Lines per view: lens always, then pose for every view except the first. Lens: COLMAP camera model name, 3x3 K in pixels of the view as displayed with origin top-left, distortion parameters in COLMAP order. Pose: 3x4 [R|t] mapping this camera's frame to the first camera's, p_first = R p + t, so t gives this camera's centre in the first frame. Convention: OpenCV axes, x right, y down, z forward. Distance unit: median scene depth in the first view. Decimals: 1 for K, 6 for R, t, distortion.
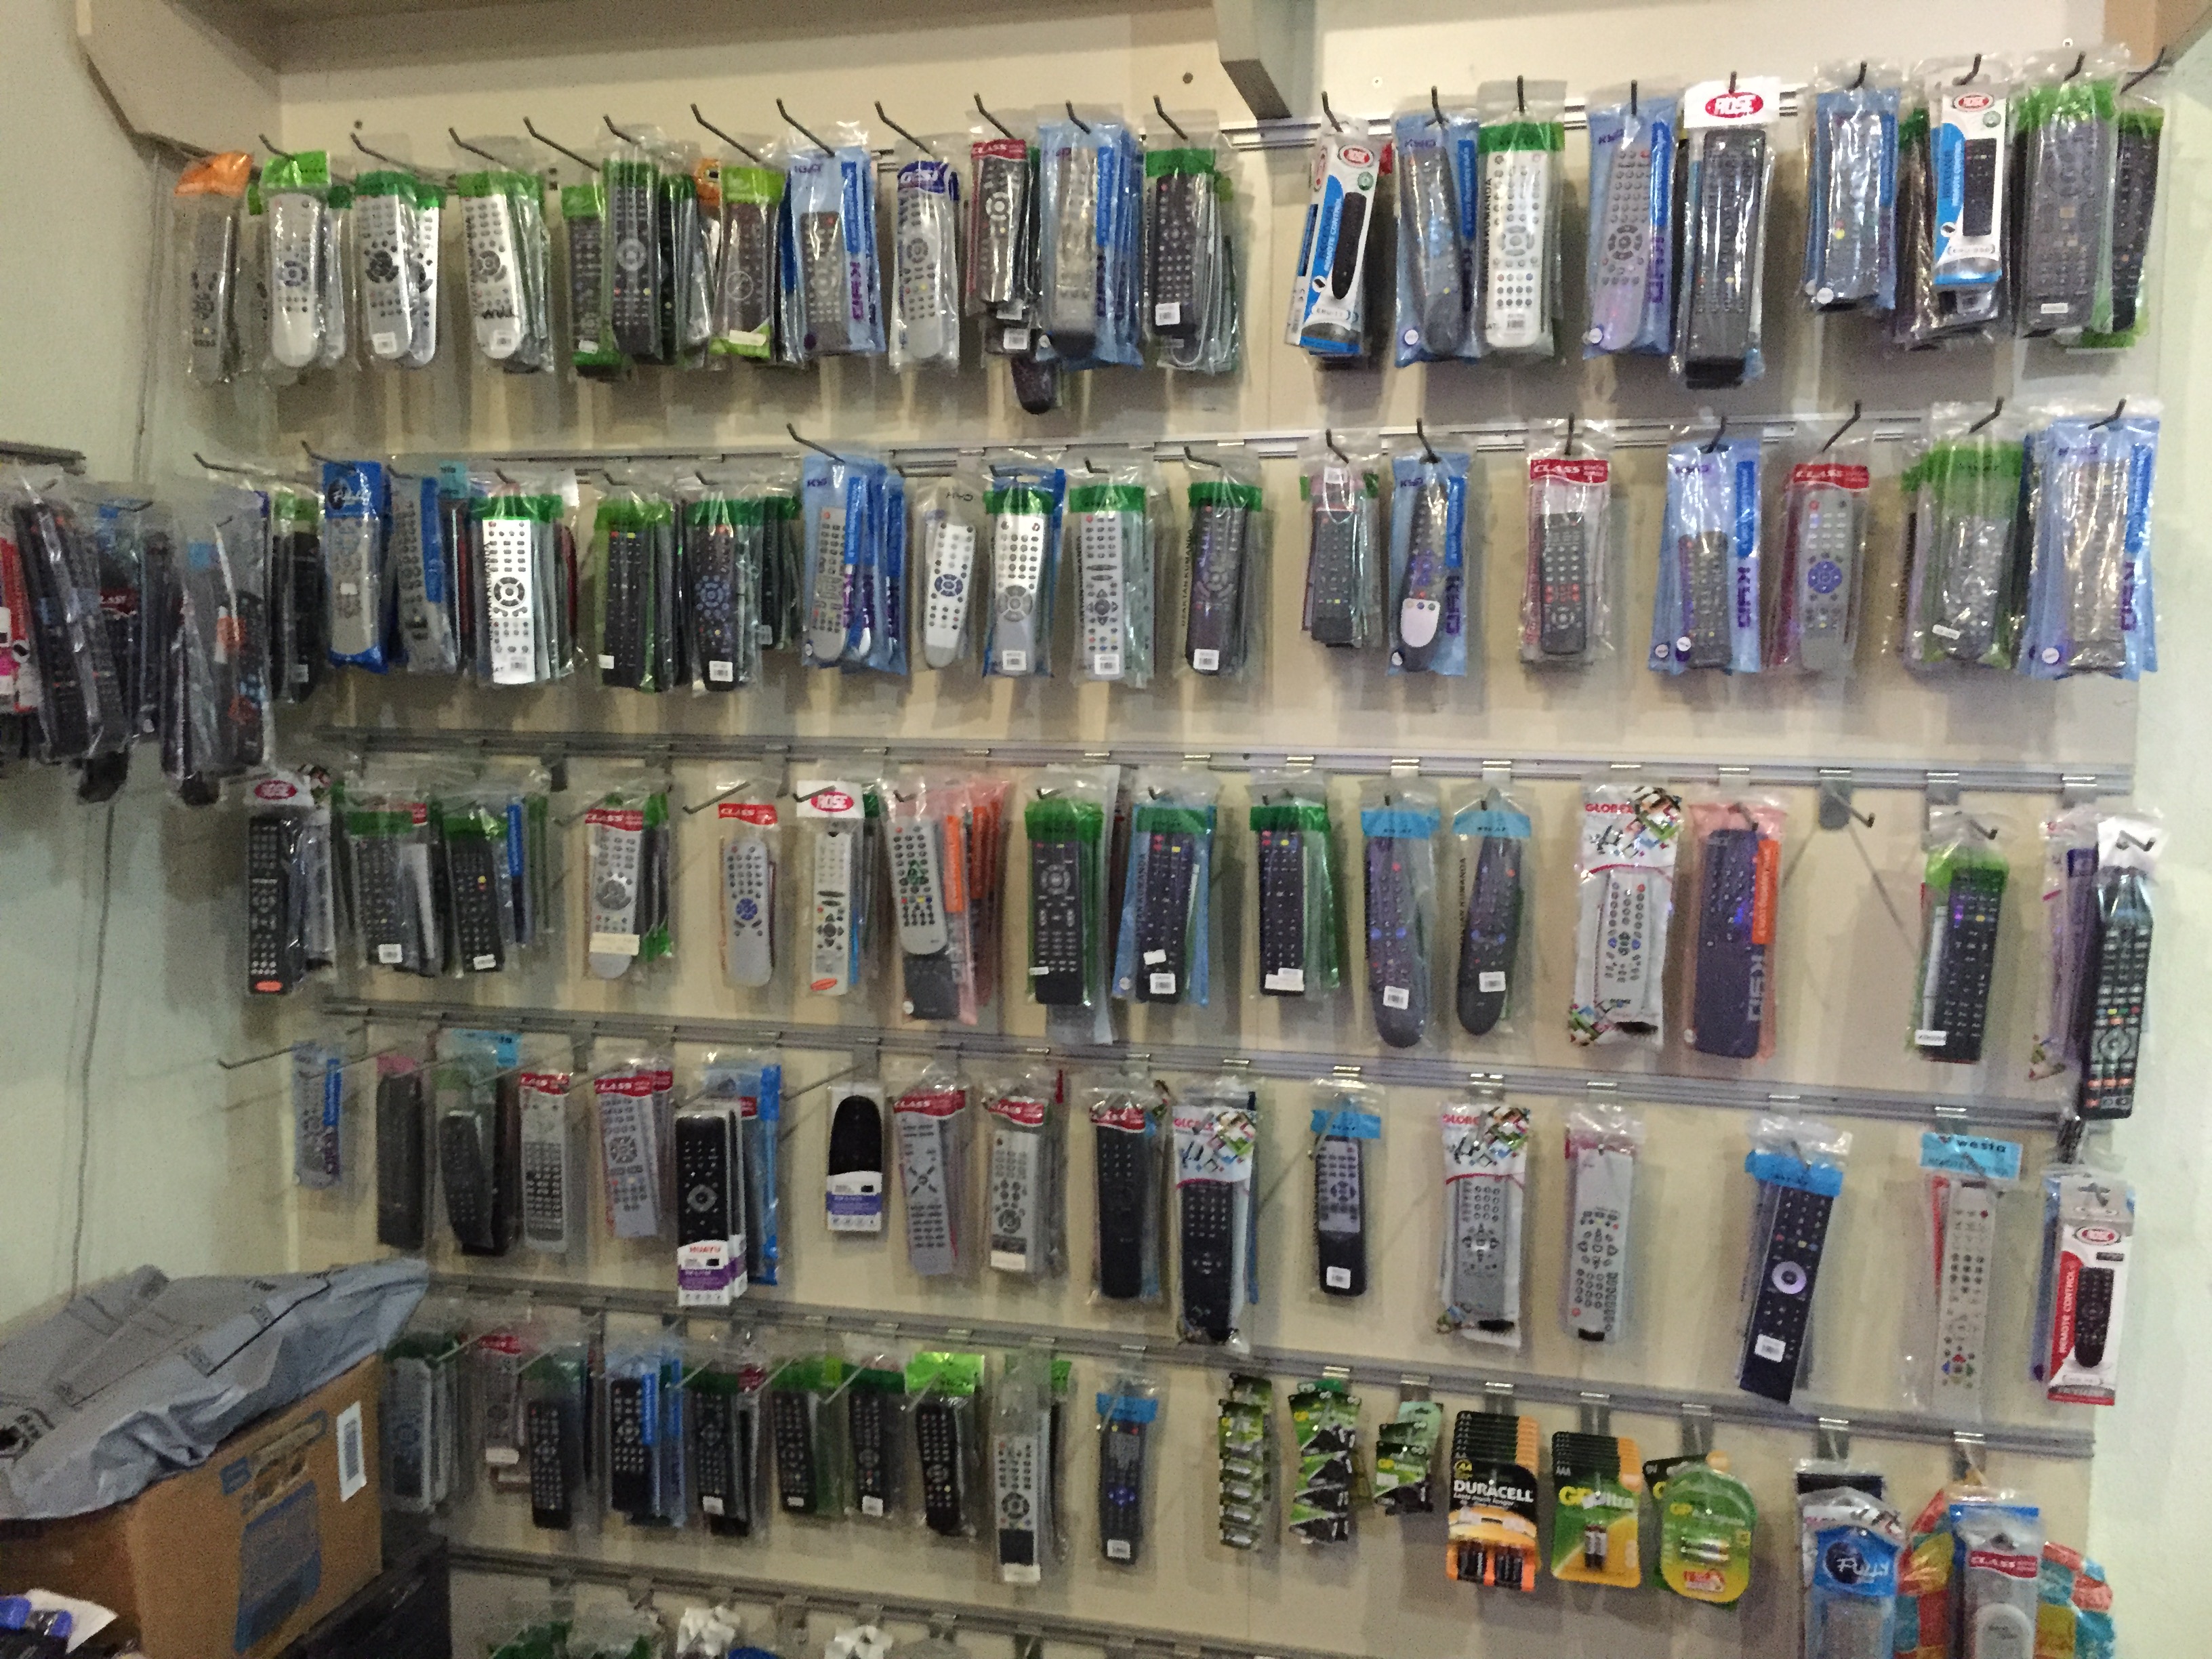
lens RADIAL K [[1899.7, 0, 1090.2], [0, 1899.7, 823.8], [0, 0, 1]] dist [0.090913, -0.128271]
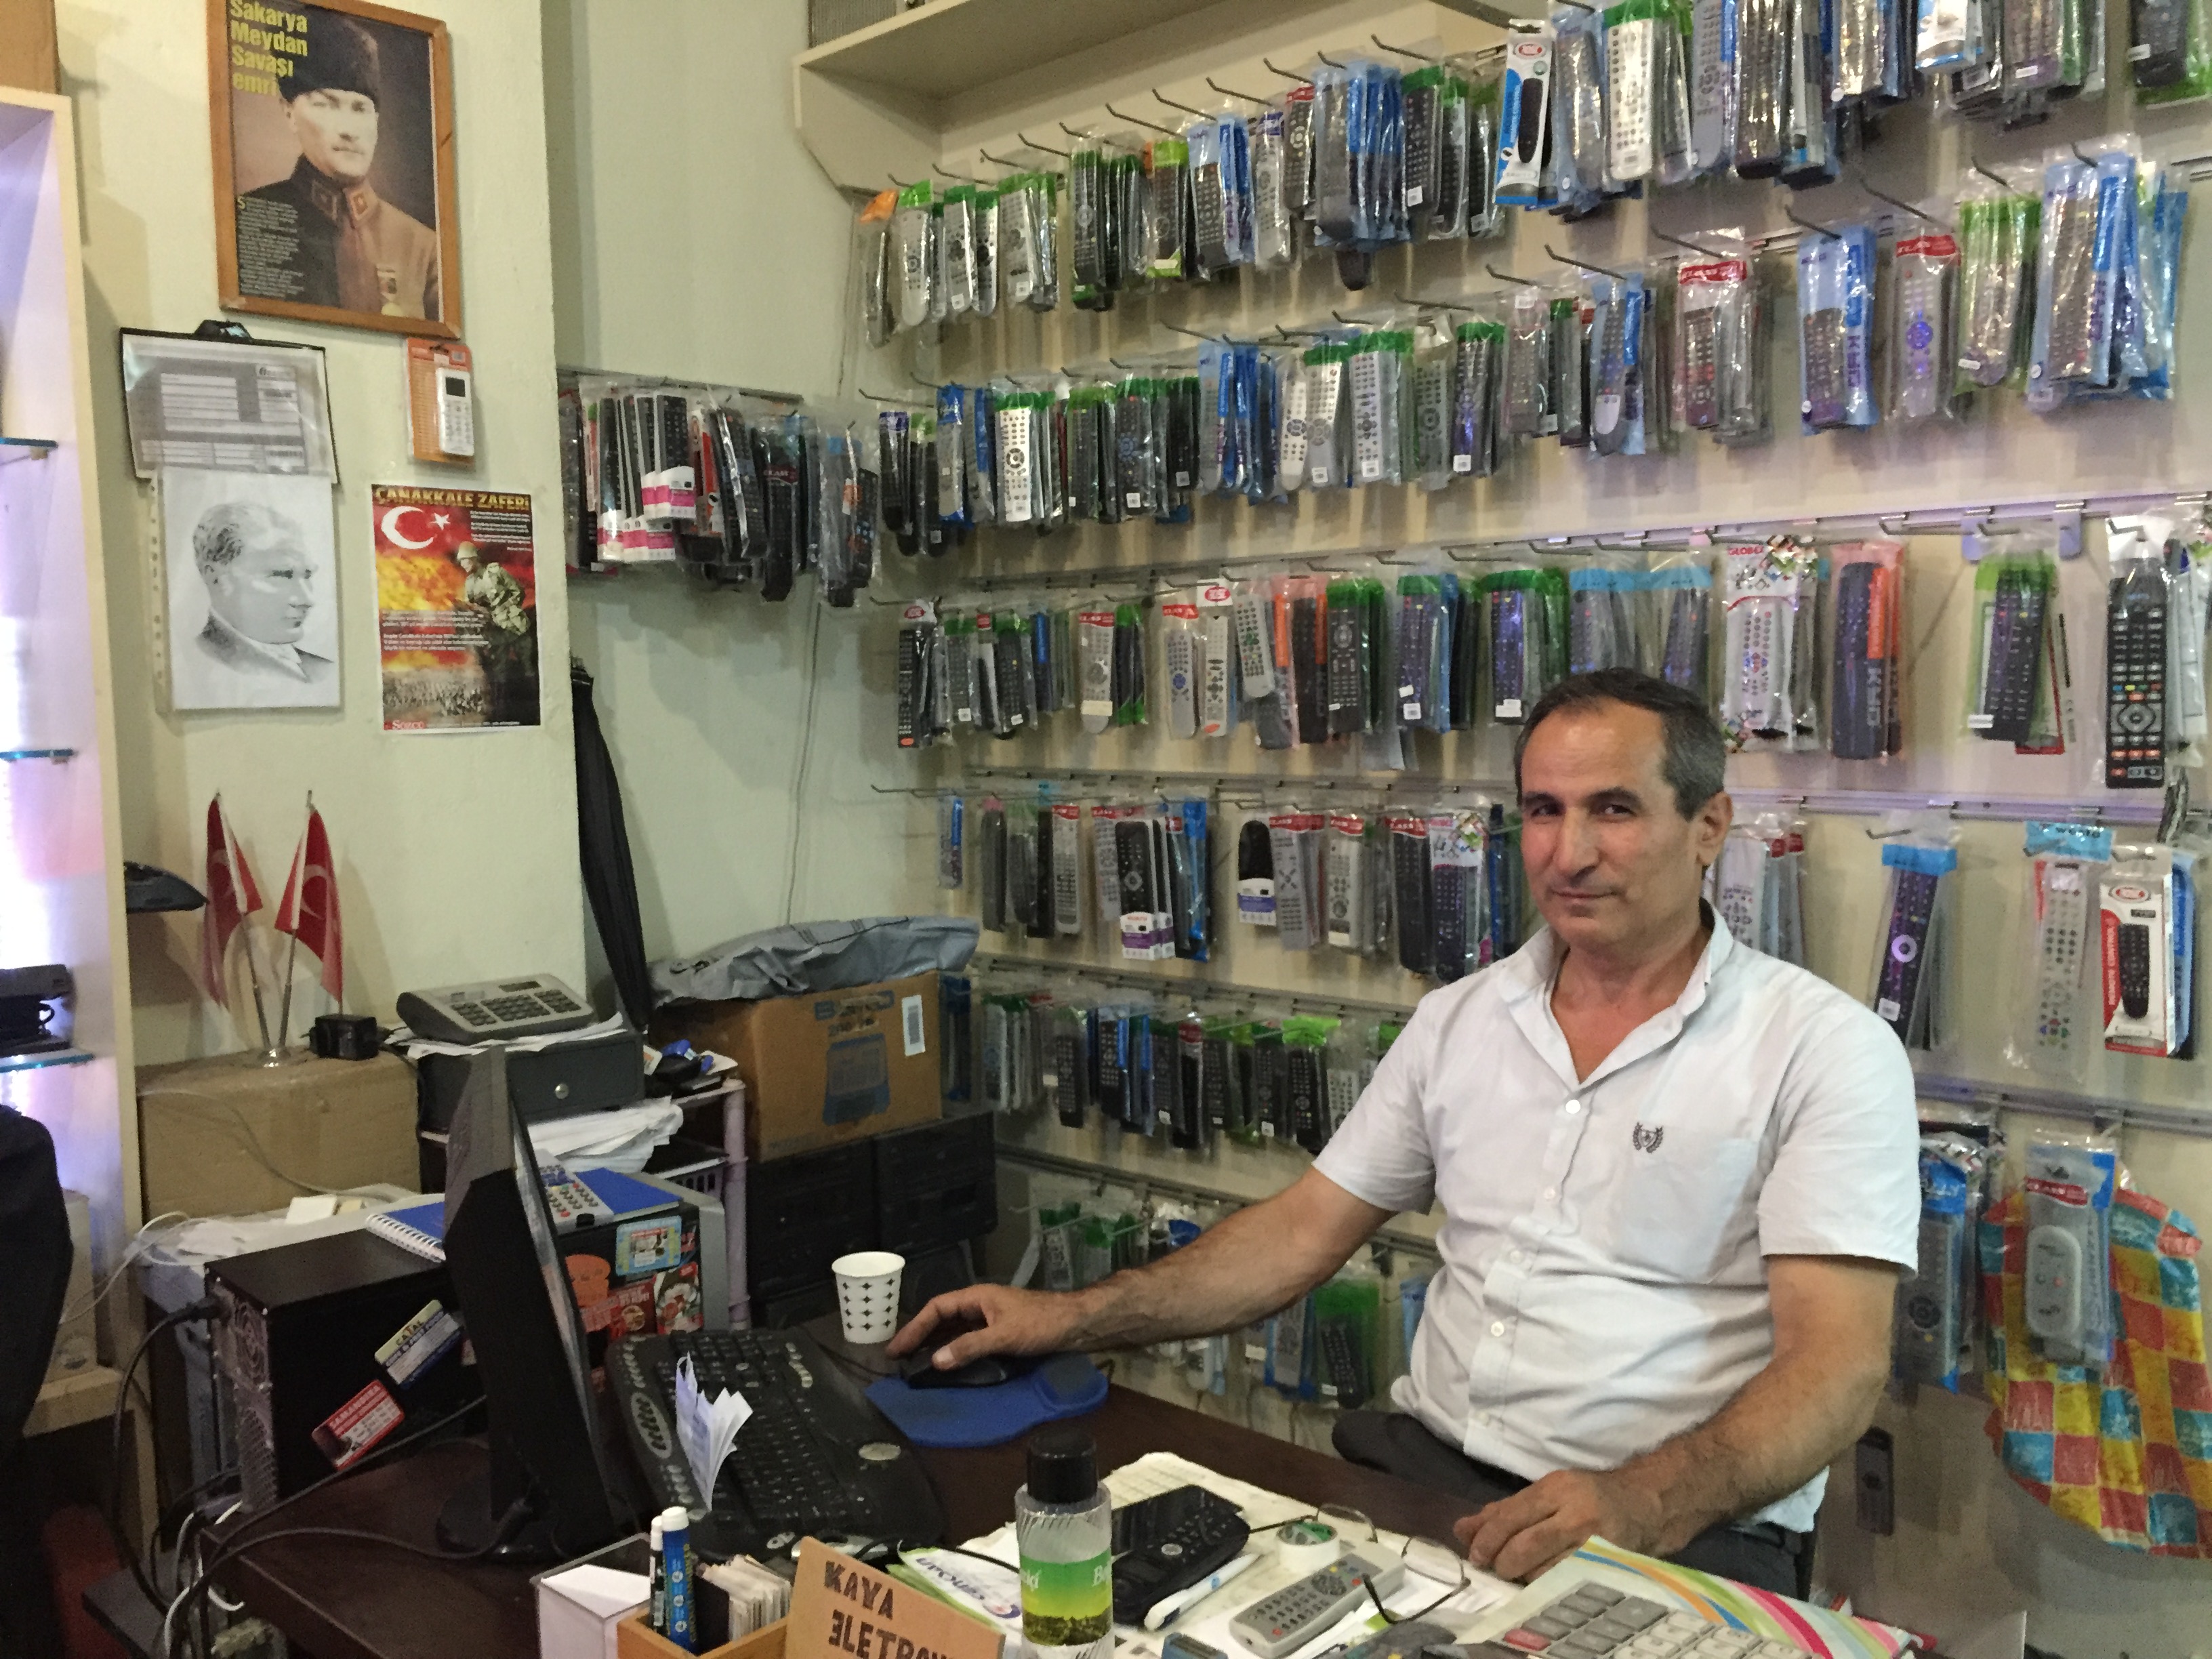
lens RADIAL K [[1899.7, 0, 1090.2], [0, 1899.7, 823.8], [0, 0, 1]] dist [0.090913, -0.128271]
pose [[0.860833, 0.015497, -0.508651, 0.506981], [-0.020805, 0.999772, -0.004750, 0.169355], [0.508462, 0.014671, 0.860960, -0.235781]]
